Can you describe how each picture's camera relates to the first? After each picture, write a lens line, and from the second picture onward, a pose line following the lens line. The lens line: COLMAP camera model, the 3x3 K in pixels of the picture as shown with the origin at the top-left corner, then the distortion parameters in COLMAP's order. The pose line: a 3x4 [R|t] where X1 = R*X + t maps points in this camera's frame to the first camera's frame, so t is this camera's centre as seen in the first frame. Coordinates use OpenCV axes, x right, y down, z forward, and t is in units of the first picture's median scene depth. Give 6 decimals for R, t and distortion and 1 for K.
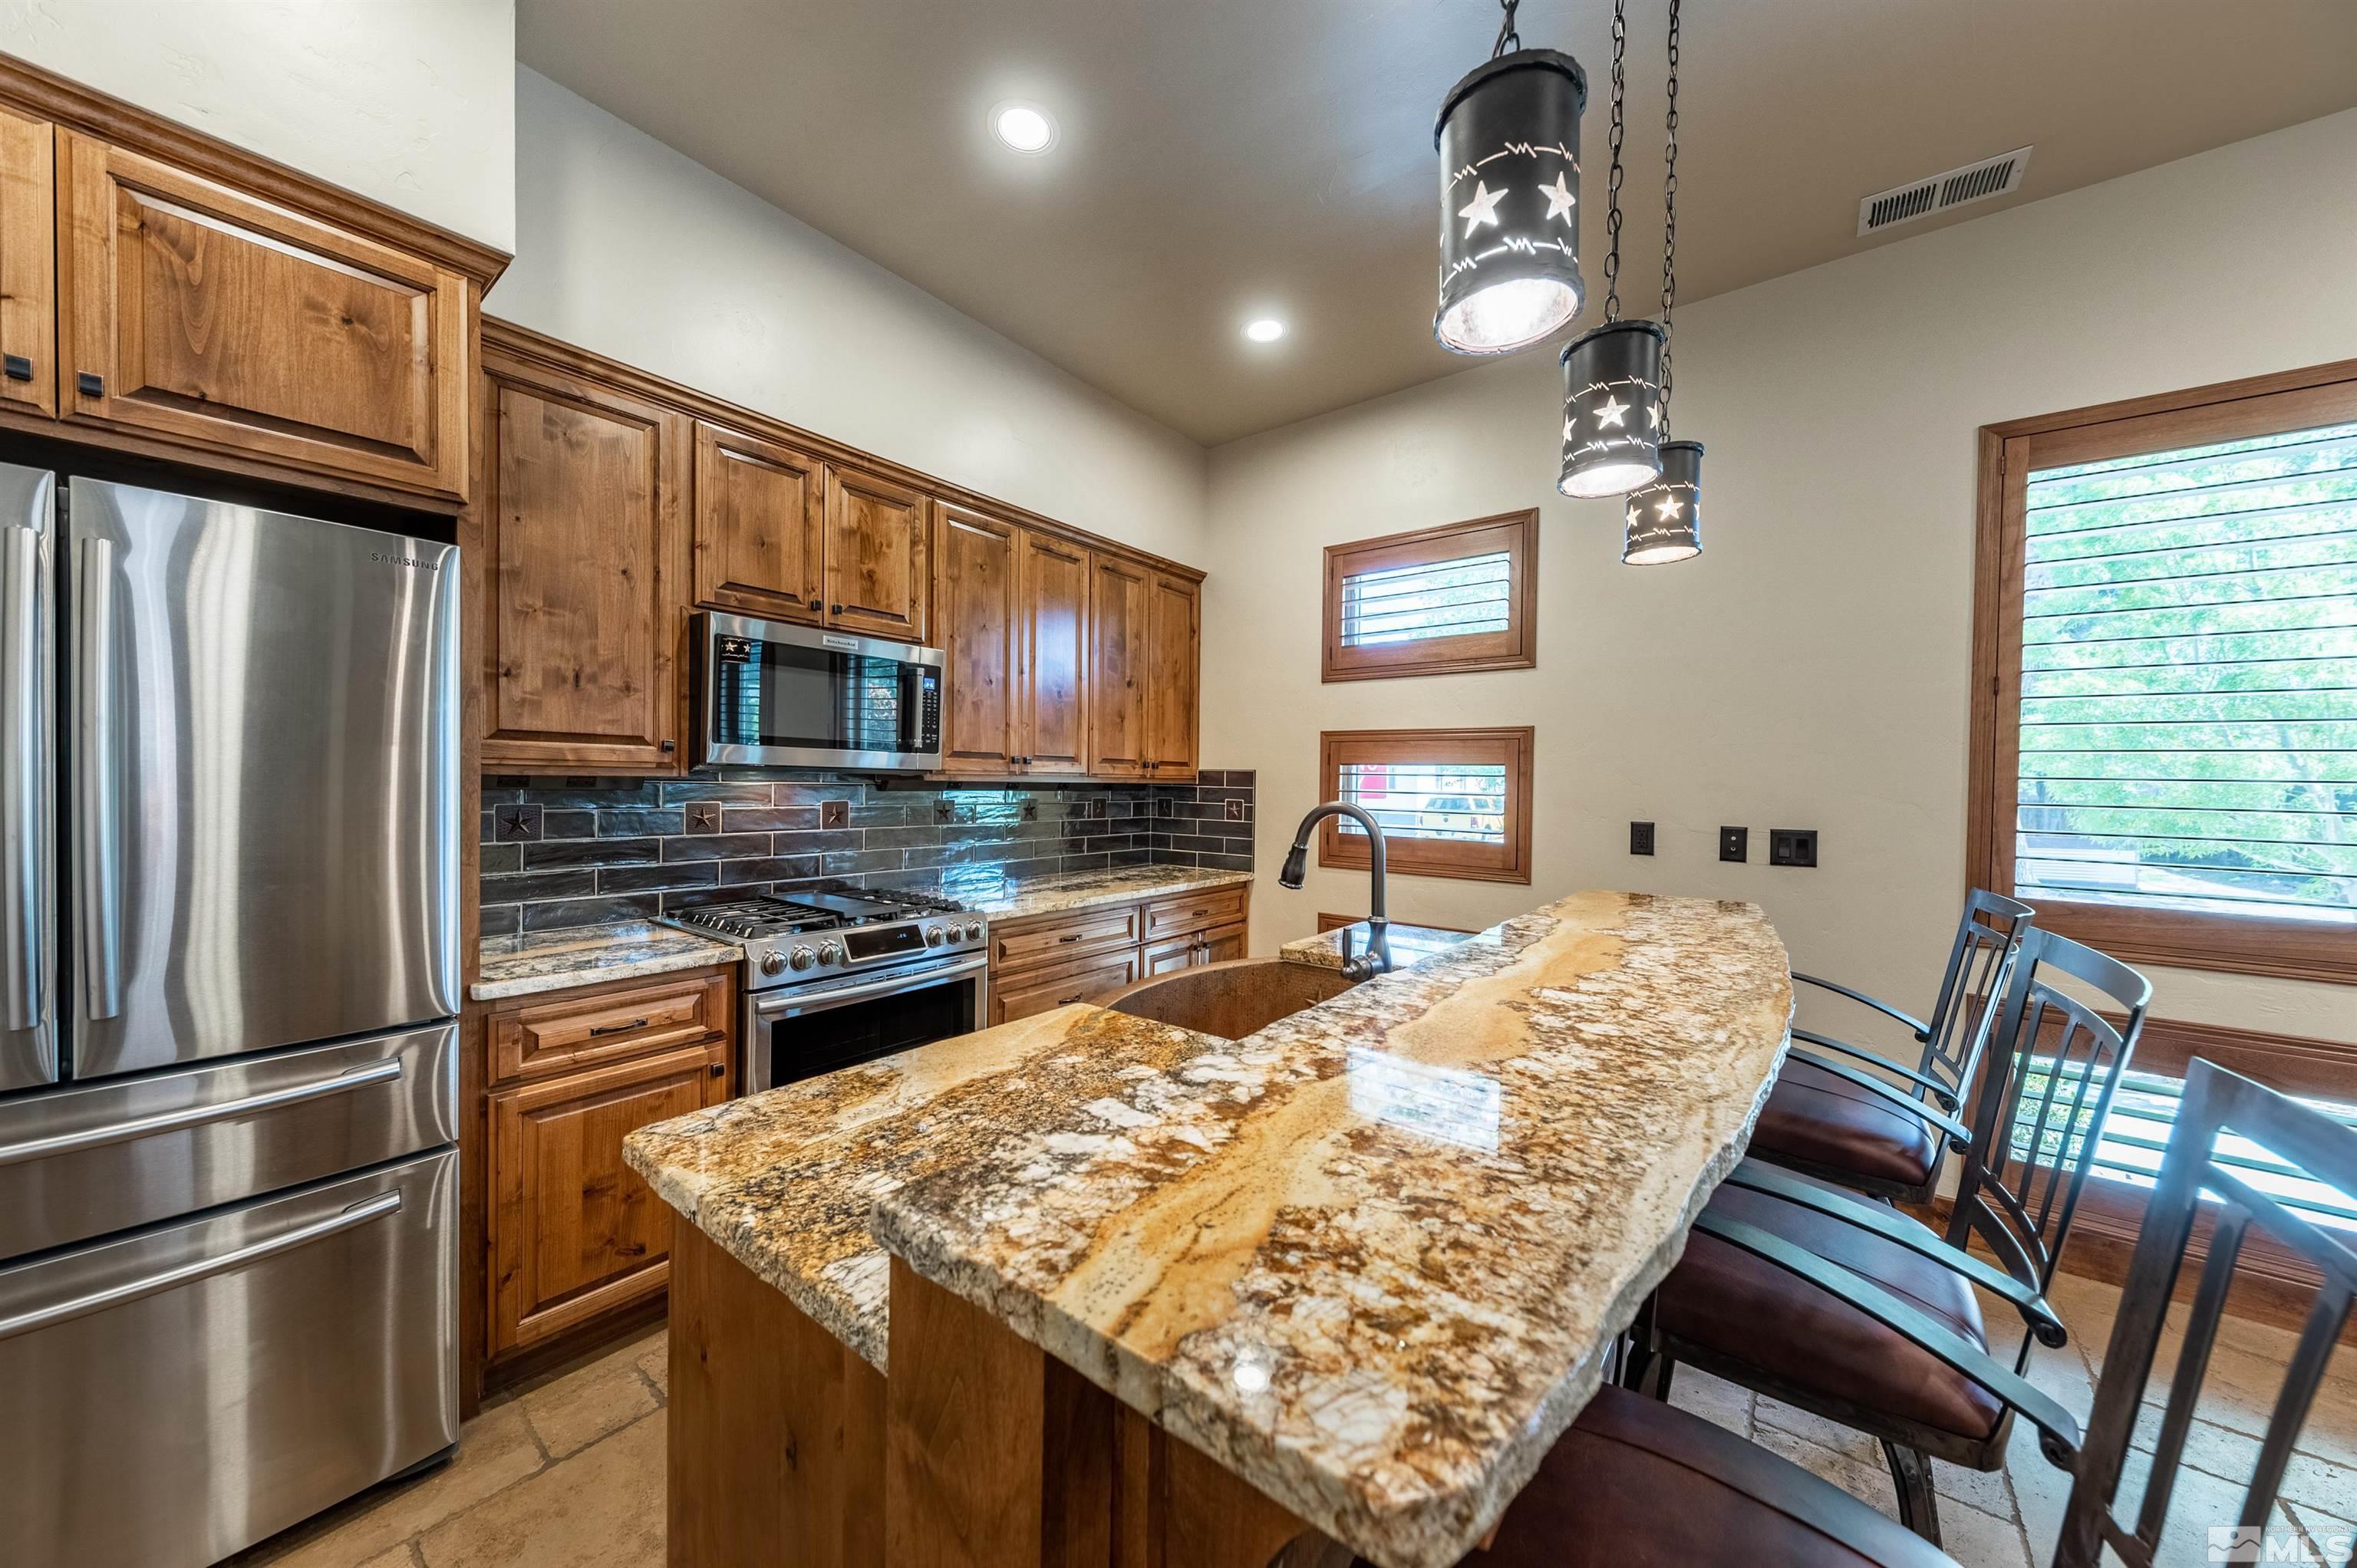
lens RADIAL K [[814.3, 0, 1177.8], [0, 814.3, 794.2], [0, 0, 1]] dist [0.002182, 0.000040]
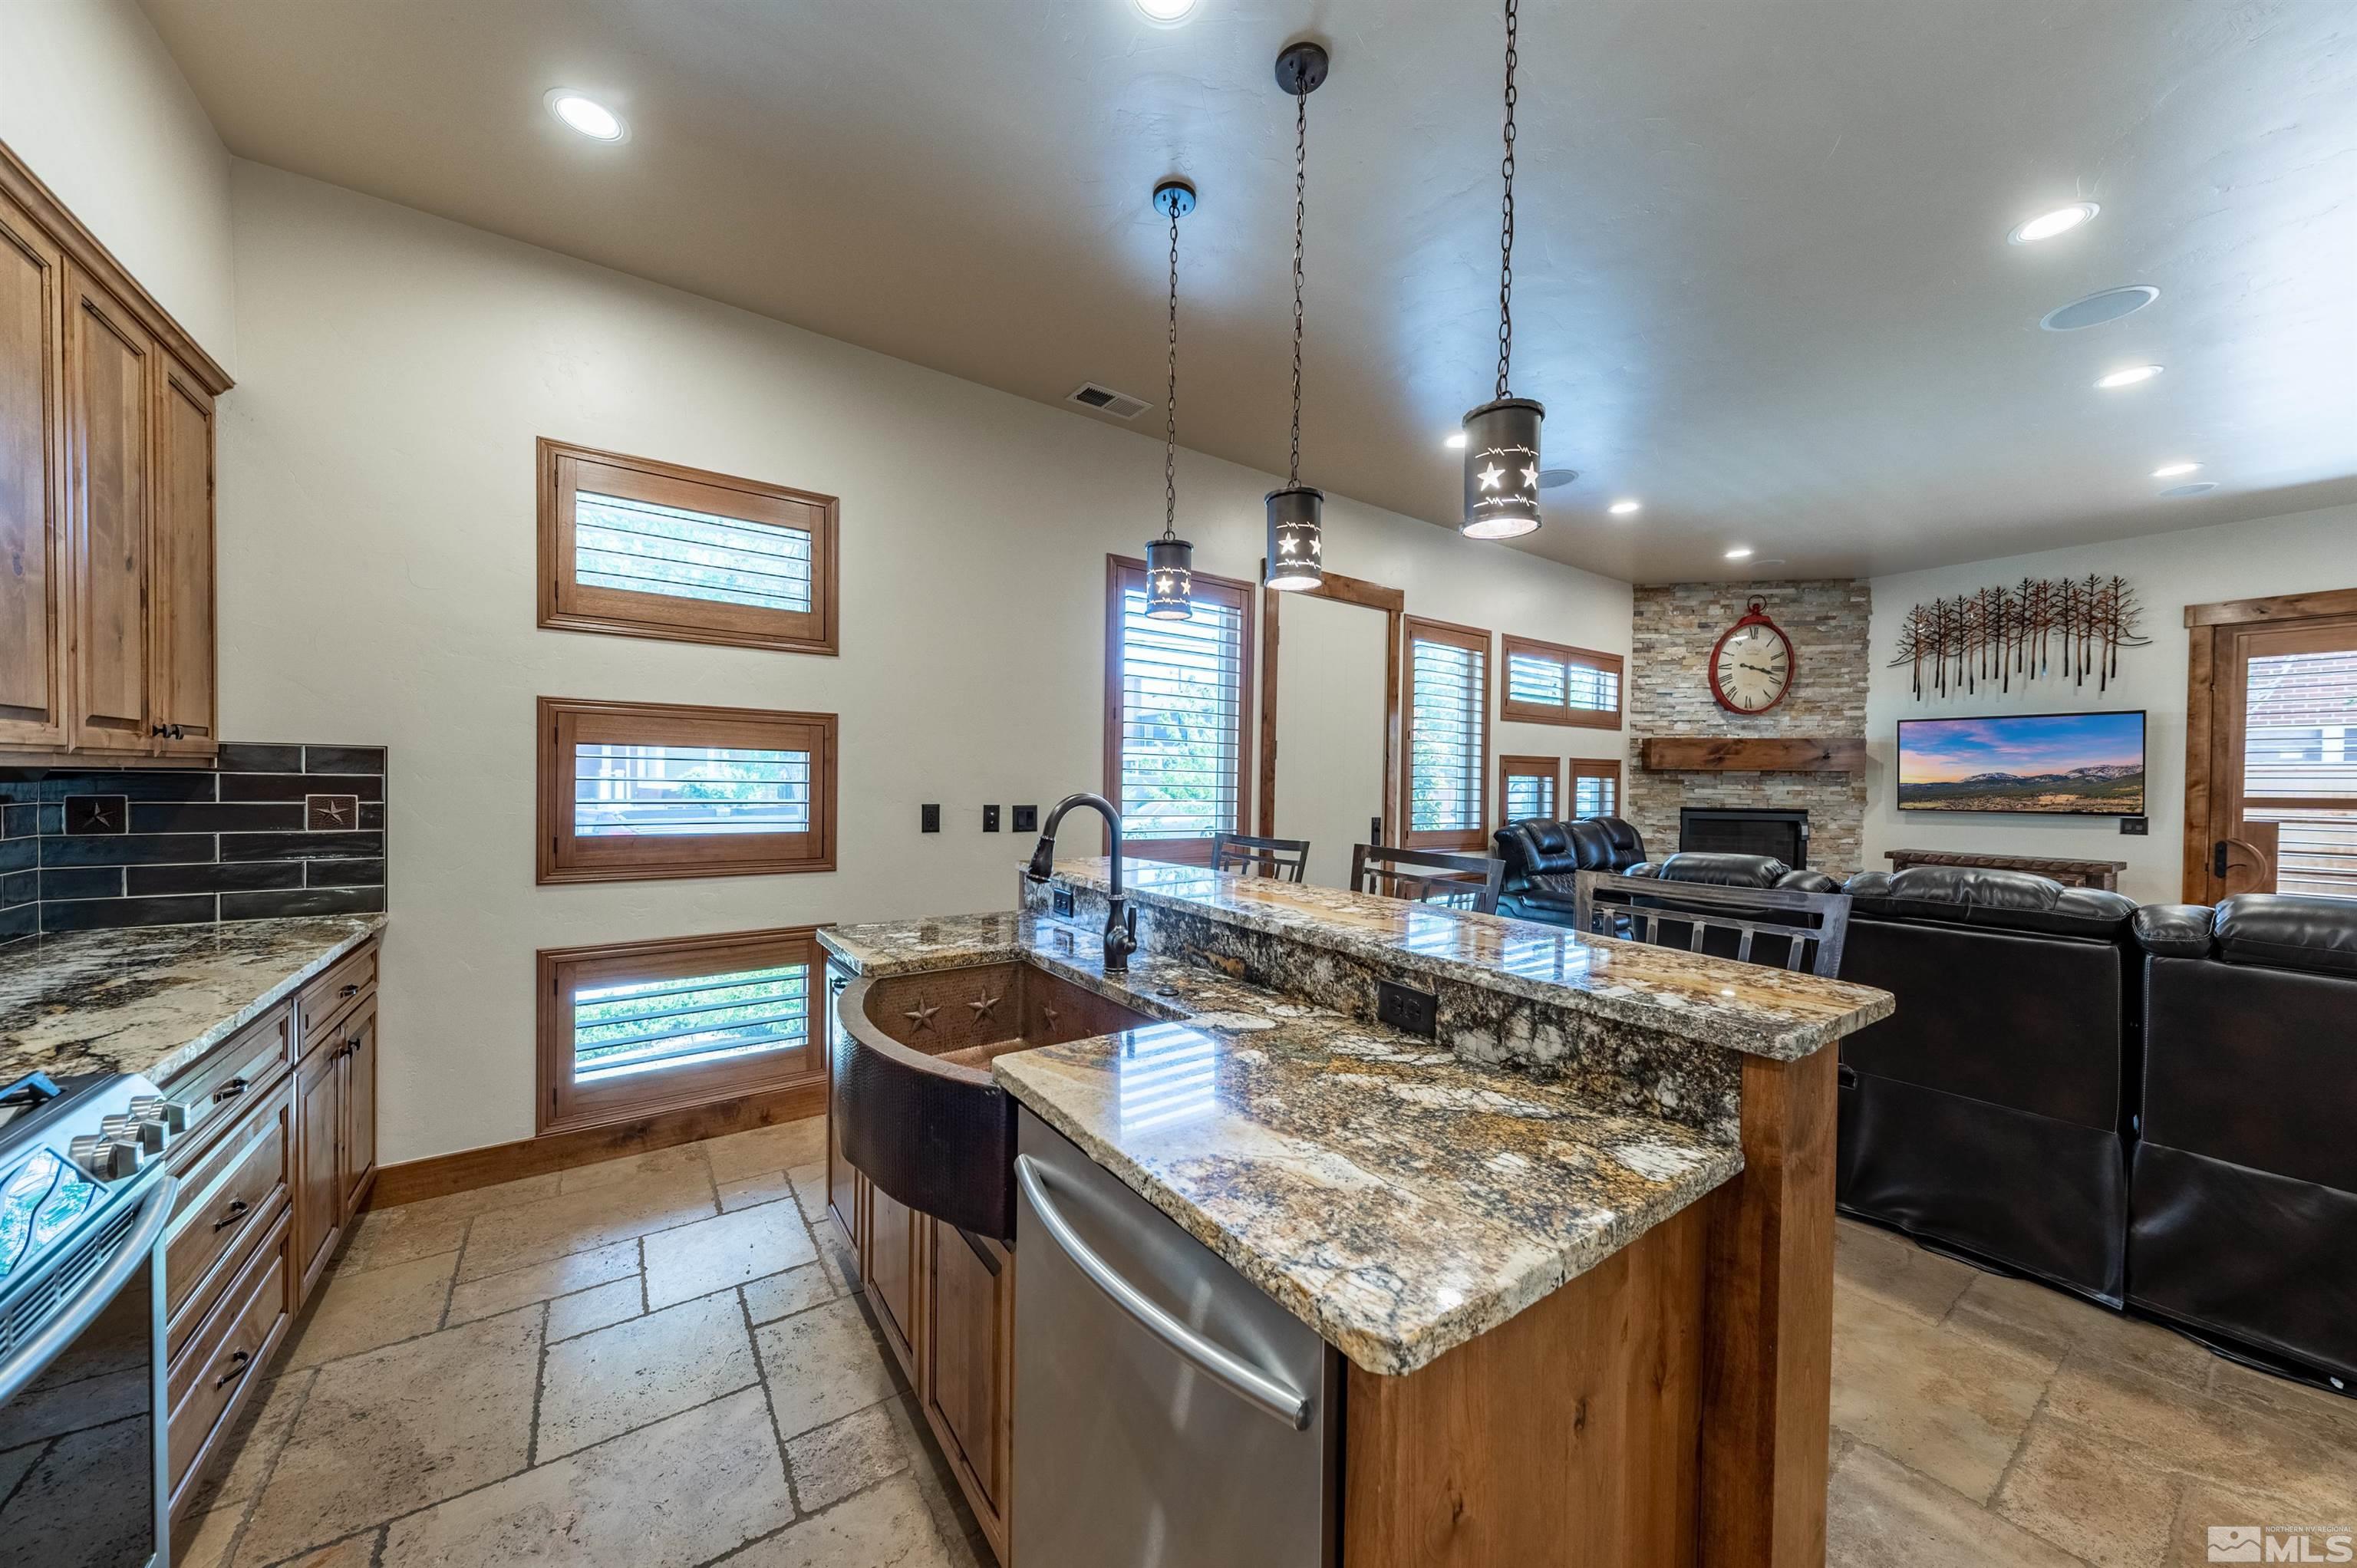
lens RADIAL K [[814.3, 0, 1177.8], [0, 814.3, 794.2], [0, 0, 1]] dist [0.002182, 0.000040]
pose [[0.289338, -0.027639, 0.956828, -0.402884], [0.004623, 0.999612, 0.027477, -0.009404], [-0.957216, -0.003526, 0.289353, 0.297867]]
